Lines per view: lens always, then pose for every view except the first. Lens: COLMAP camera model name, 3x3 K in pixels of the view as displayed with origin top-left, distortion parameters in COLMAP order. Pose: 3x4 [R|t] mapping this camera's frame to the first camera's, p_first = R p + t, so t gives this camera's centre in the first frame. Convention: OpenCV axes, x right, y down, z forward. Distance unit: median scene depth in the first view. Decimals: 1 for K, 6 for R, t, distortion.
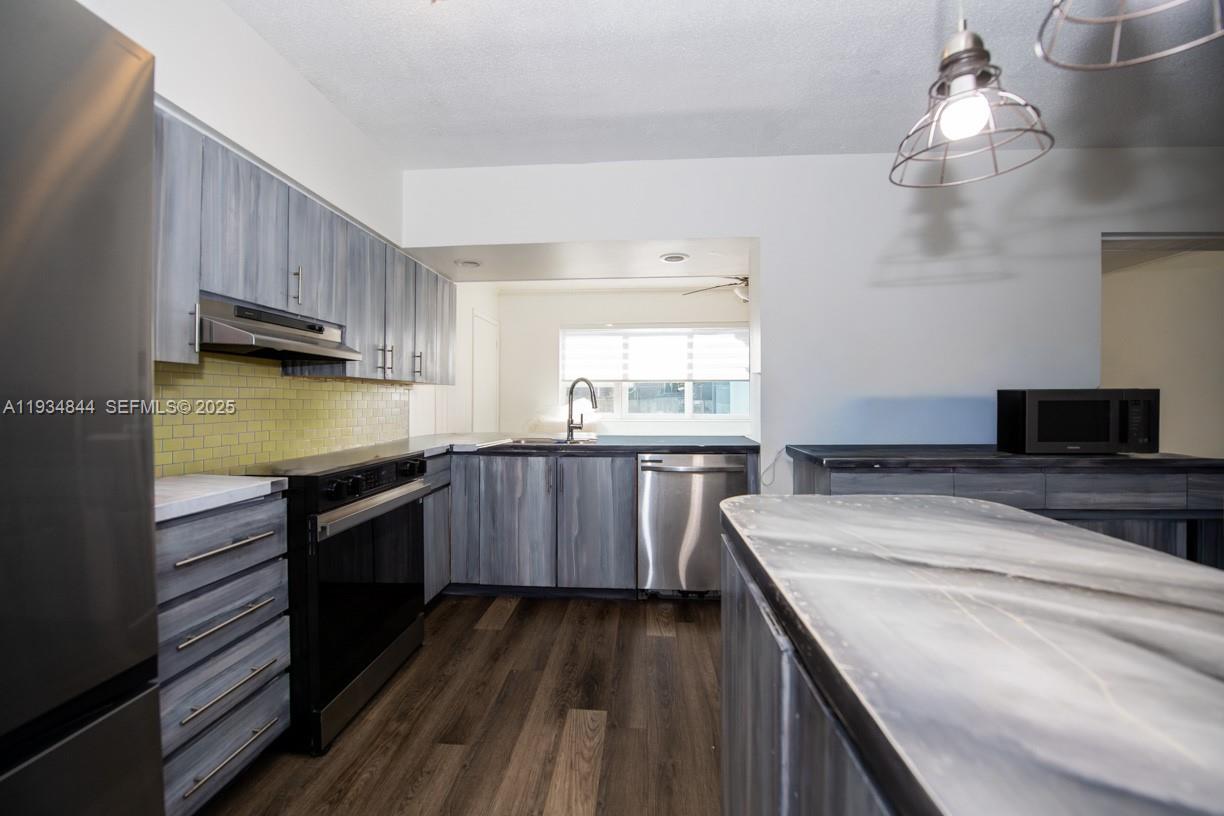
lens RADIAL K [[489.6, 0, 605.1], [0, 489.6, 404.2], [0, 0, 1]] dist [-0.001779, -0.000438]
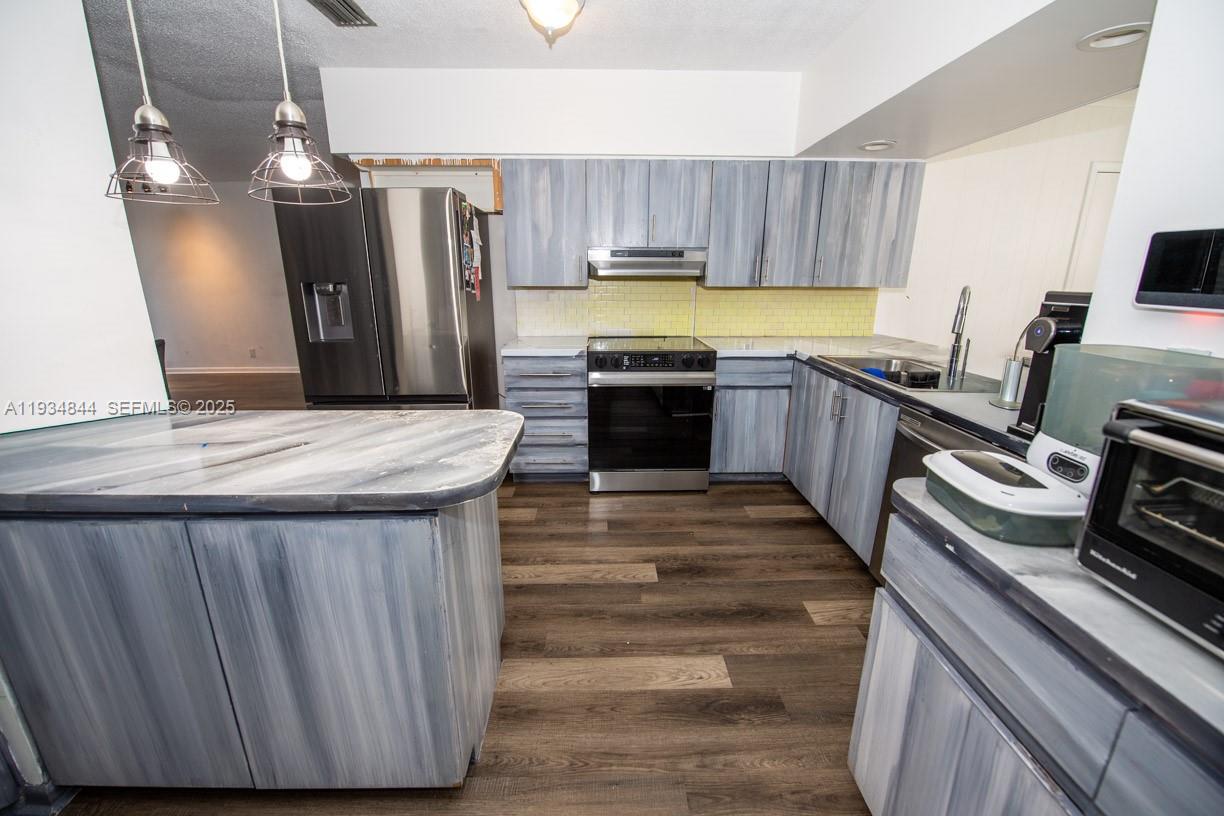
lens RADIAL K [[490.0, 0, 610.0], [0, 490.0, 401.8], [0, 0, 1]] dist [-0.015749, -0.000634]
pose [[0.095345, 0.257345, -0.961604, 0.976122], [-0.004001, 0.966096, 0.258151, -0.114278], [0.995436, -0.020766, 0.093142, 0.719596]]
